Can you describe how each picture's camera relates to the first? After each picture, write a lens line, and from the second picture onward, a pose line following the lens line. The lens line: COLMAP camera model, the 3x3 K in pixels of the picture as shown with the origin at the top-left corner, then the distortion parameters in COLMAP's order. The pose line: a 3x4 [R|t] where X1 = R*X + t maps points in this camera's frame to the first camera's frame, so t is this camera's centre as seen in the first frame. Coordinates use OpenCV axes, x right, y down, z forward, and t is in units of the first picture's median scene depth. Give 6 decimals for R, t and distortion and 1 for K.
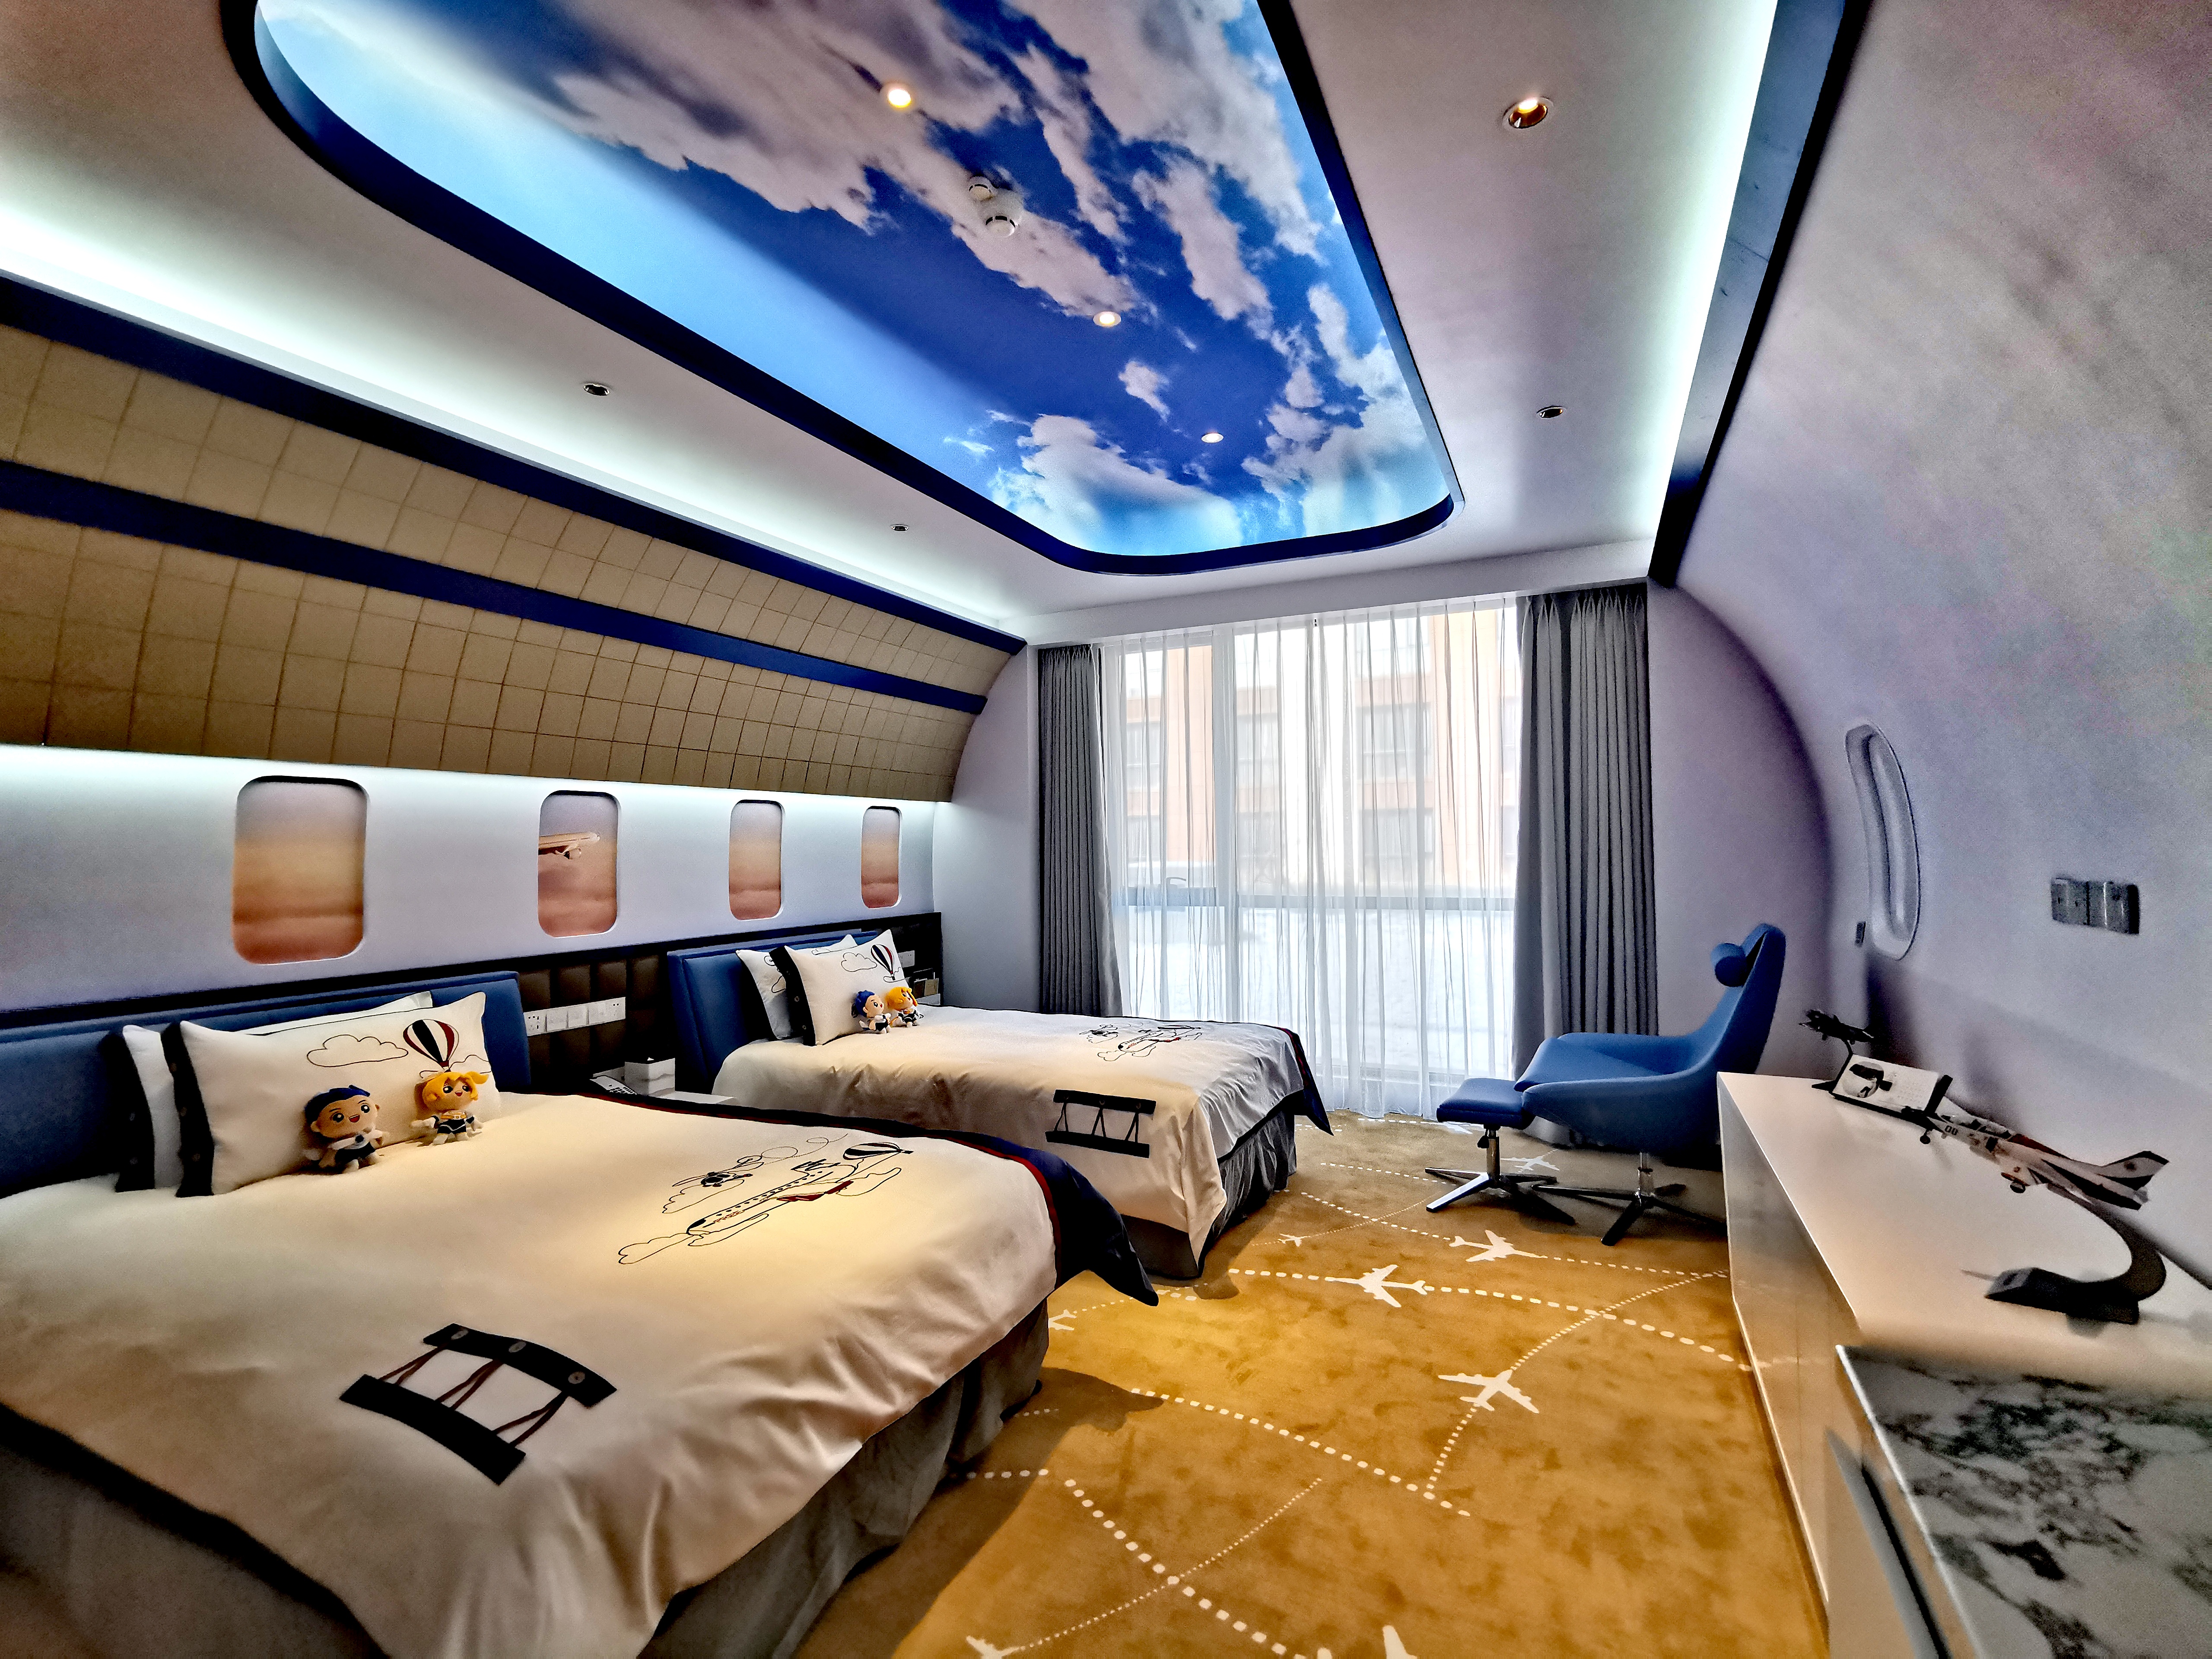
lens RADIAL K [[1009.9, 0, 1099.0], [0, 1009.9, 831.6], [0, 0, 1]] dist [0.006033, 0.000378]
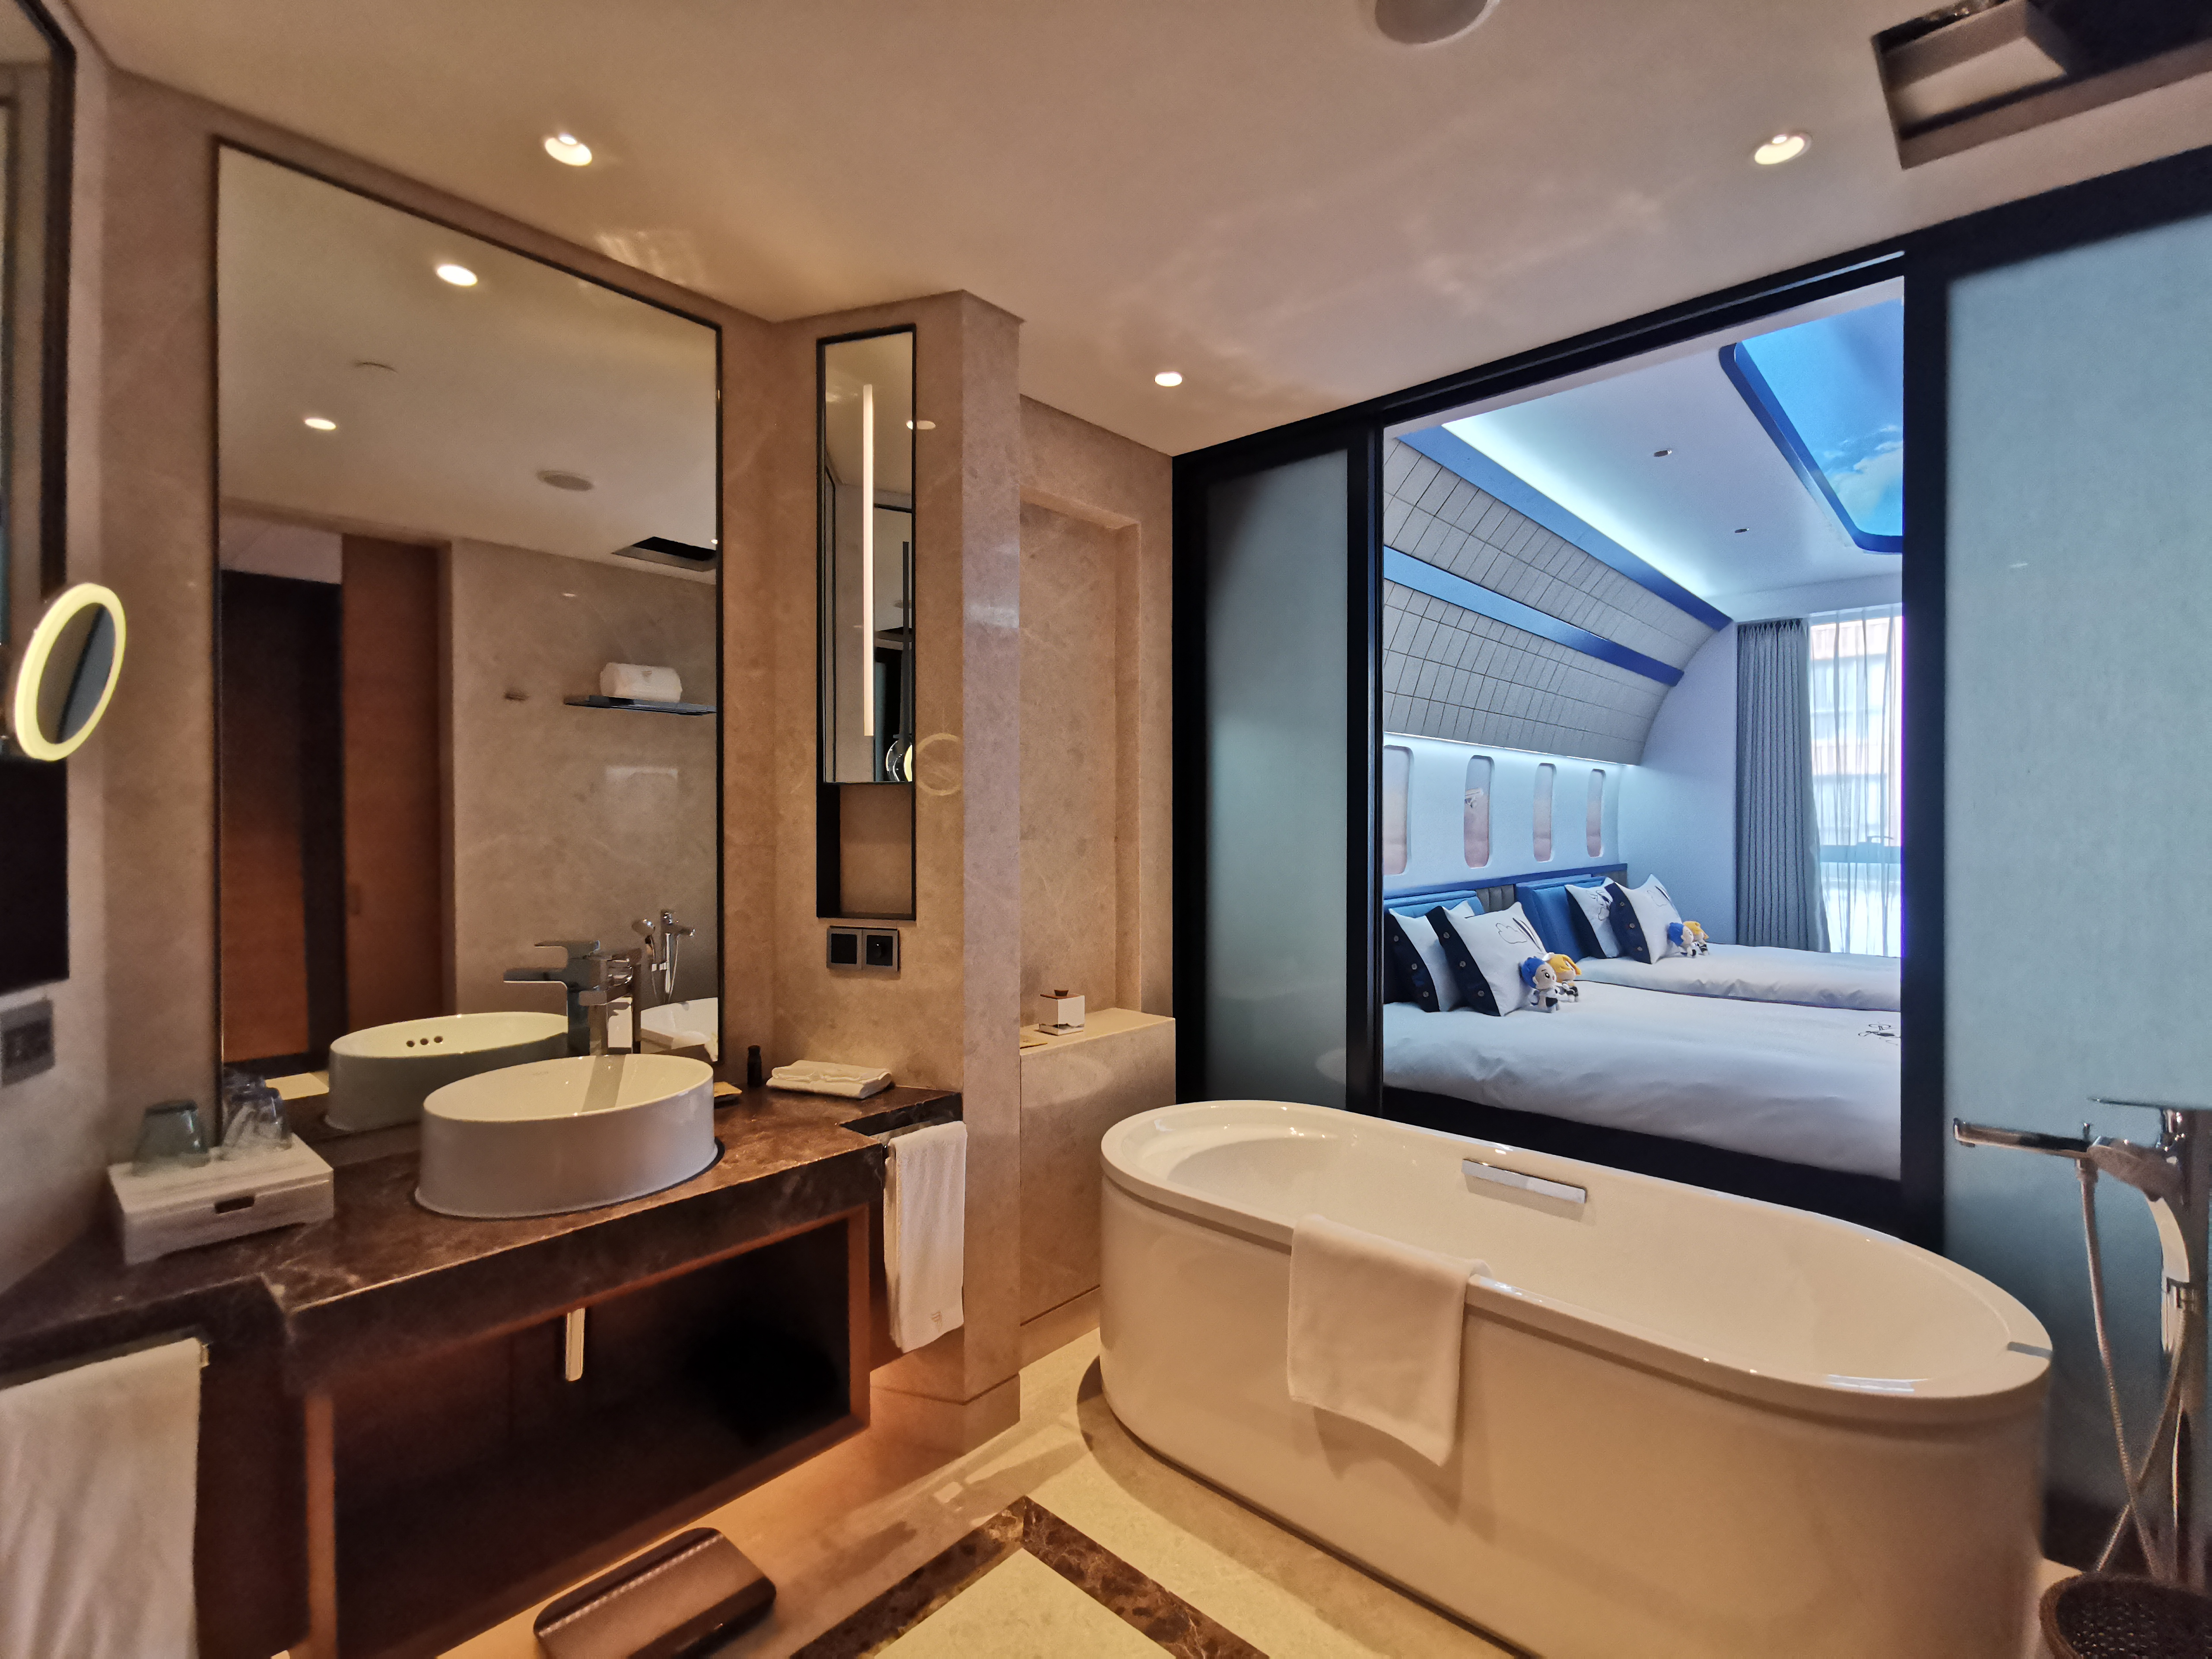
lens RADIAL K [[1009.9, 0, 1107.3], [0, 1009.9, 823.0], [0, 0, 1]] dist [0.006033, 0.000378]
pose [[0.955324, 0.012758, -0.295285, -0.392240], [-0.006133, 0.999709, 0.023351, 0.012614], [0.295497, -0.020497, 0.955124, -0.251951]]
